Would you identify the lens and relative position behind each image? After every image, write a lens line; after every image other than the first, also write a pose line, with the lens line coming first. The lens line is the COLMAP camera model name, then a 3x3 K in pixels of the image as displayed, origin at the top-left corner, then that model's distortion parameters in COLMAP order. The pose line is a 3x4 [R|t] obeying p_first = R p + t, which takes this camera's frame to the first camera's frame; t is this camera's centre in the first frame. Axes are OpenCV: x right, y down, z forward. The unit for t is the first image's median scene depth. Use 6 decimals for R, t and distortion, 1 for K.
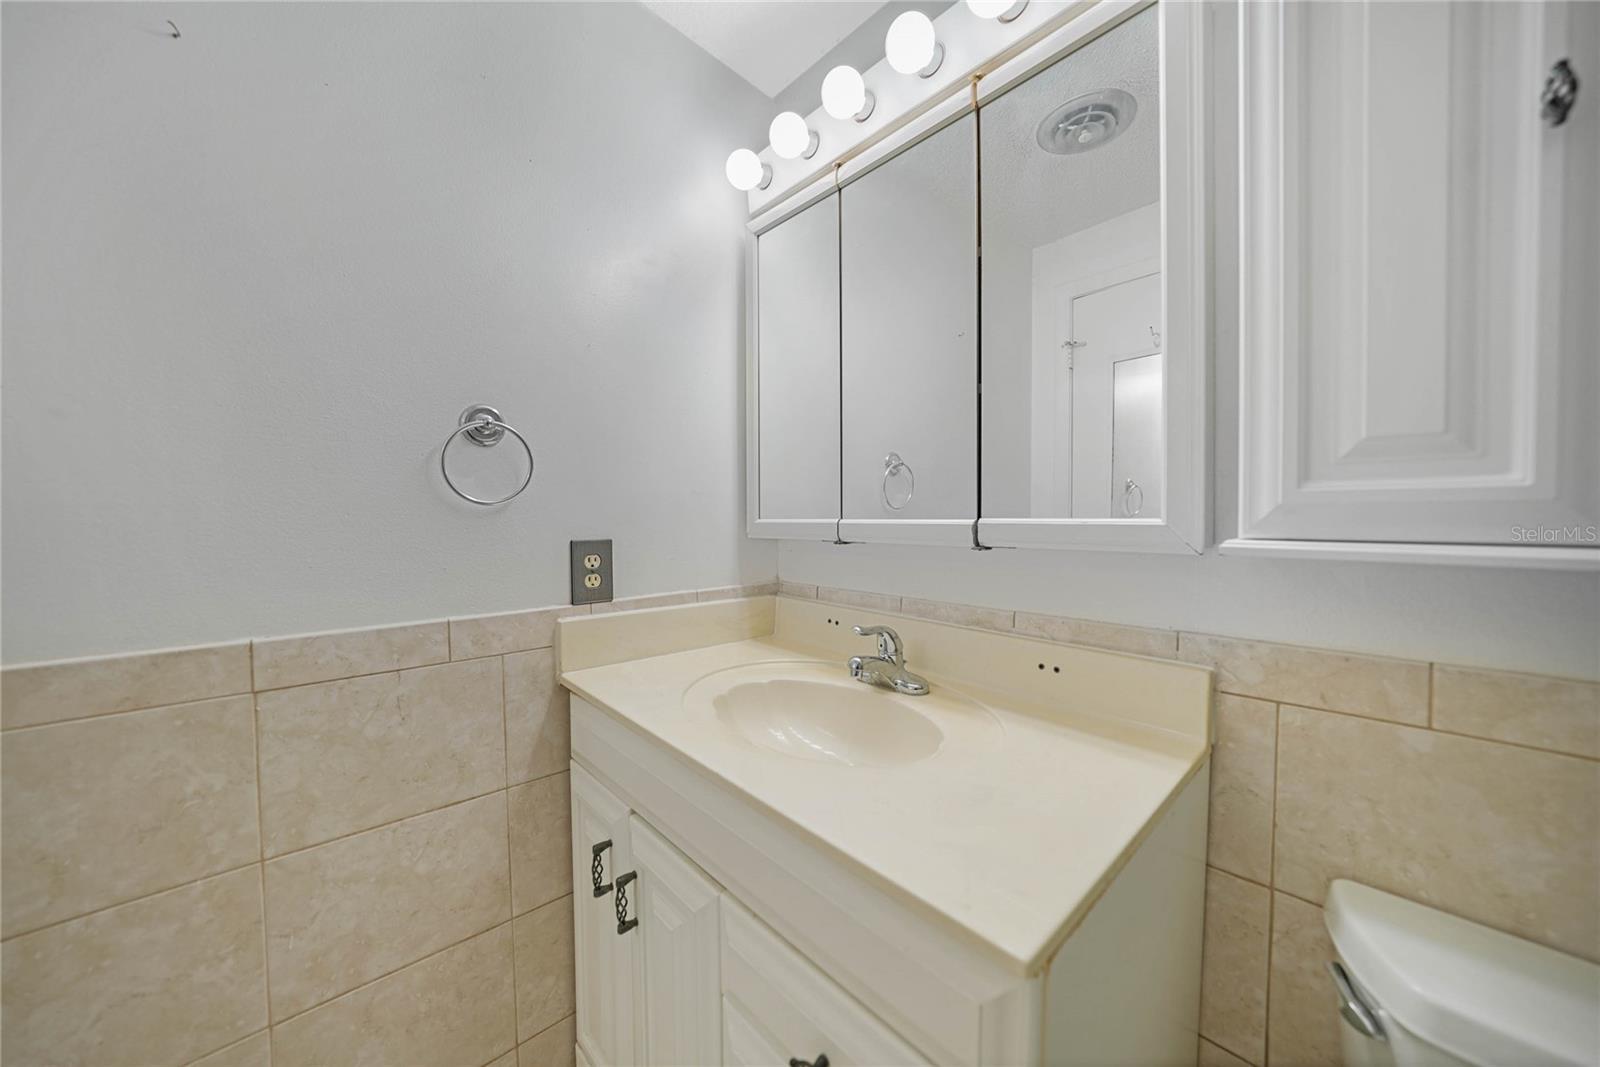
lens RADIAL K [[567.7, 0, 809.6], [0, 567.7, 531.3], [0, 0, 1]] dist [-0.024061, 0.006388]
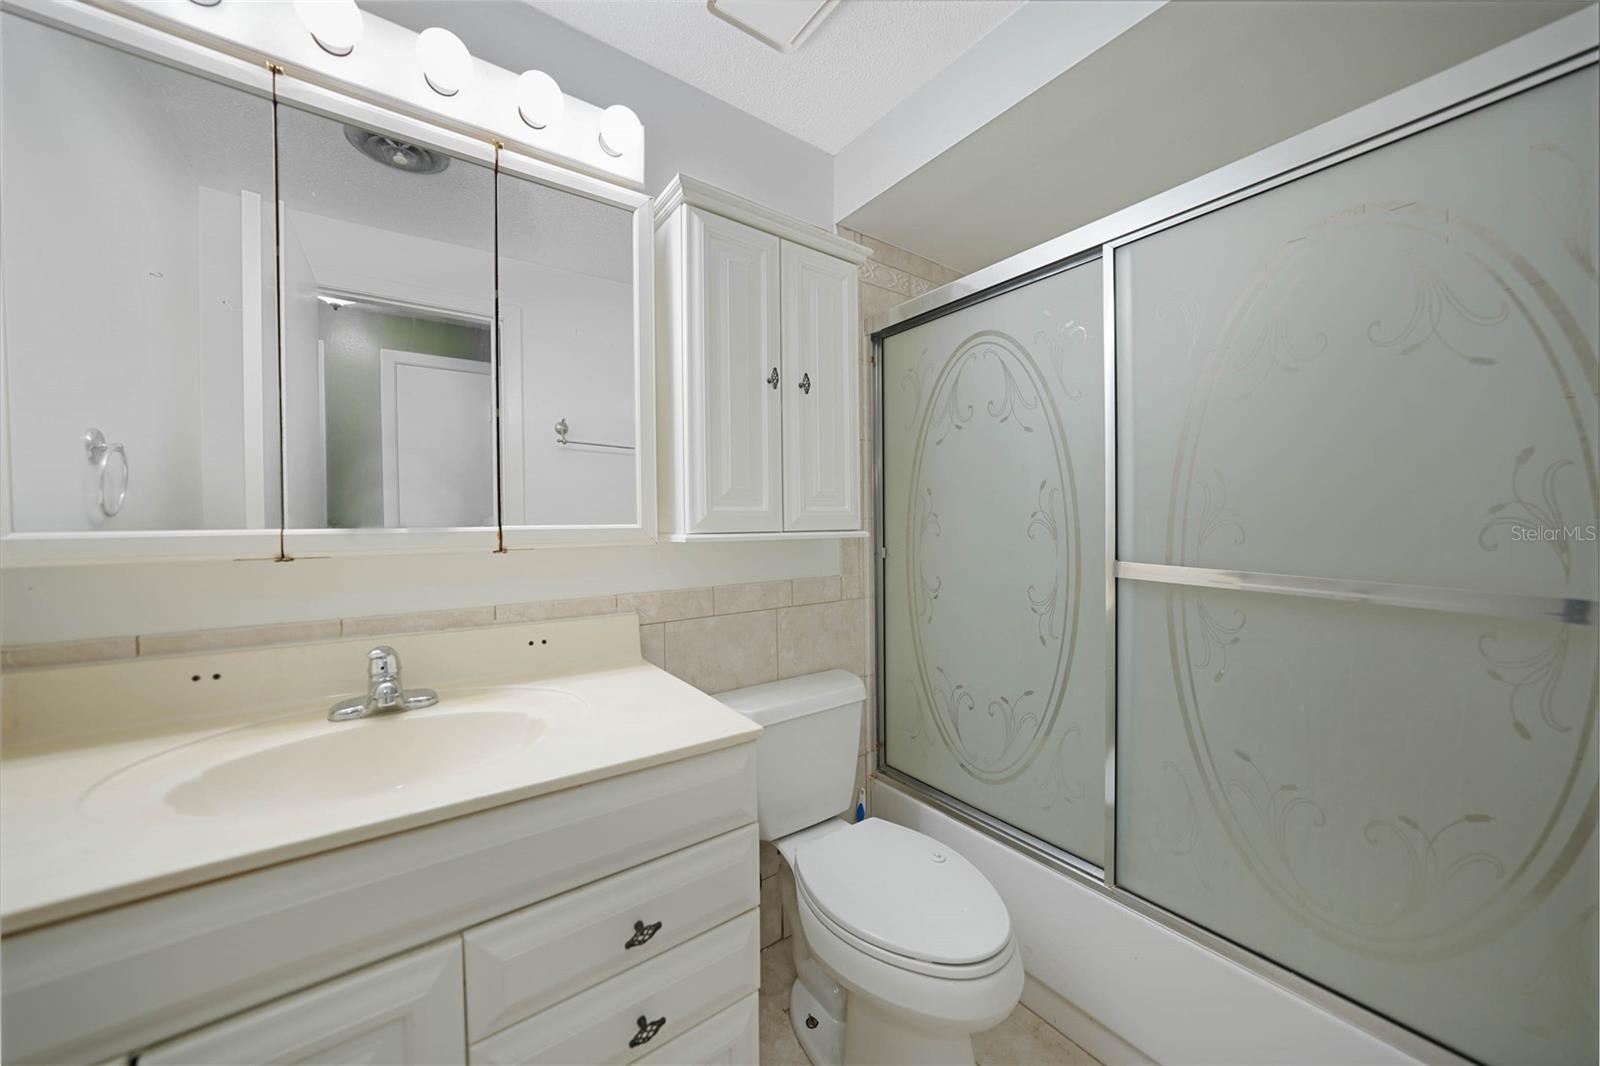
lens RADIAL K [[567.7, 0, 809.6], [0, 567.7, 530.8], [0, 0, 1]] dist [-0.024061, 0.006388]
pose [[0.097600, -0.021130, 0.995001, -0.785517], [0.030792, 0.999360, 0.018202, -0.014161], [-0.994749, 0.028861, 0.098188, 0.260953]]
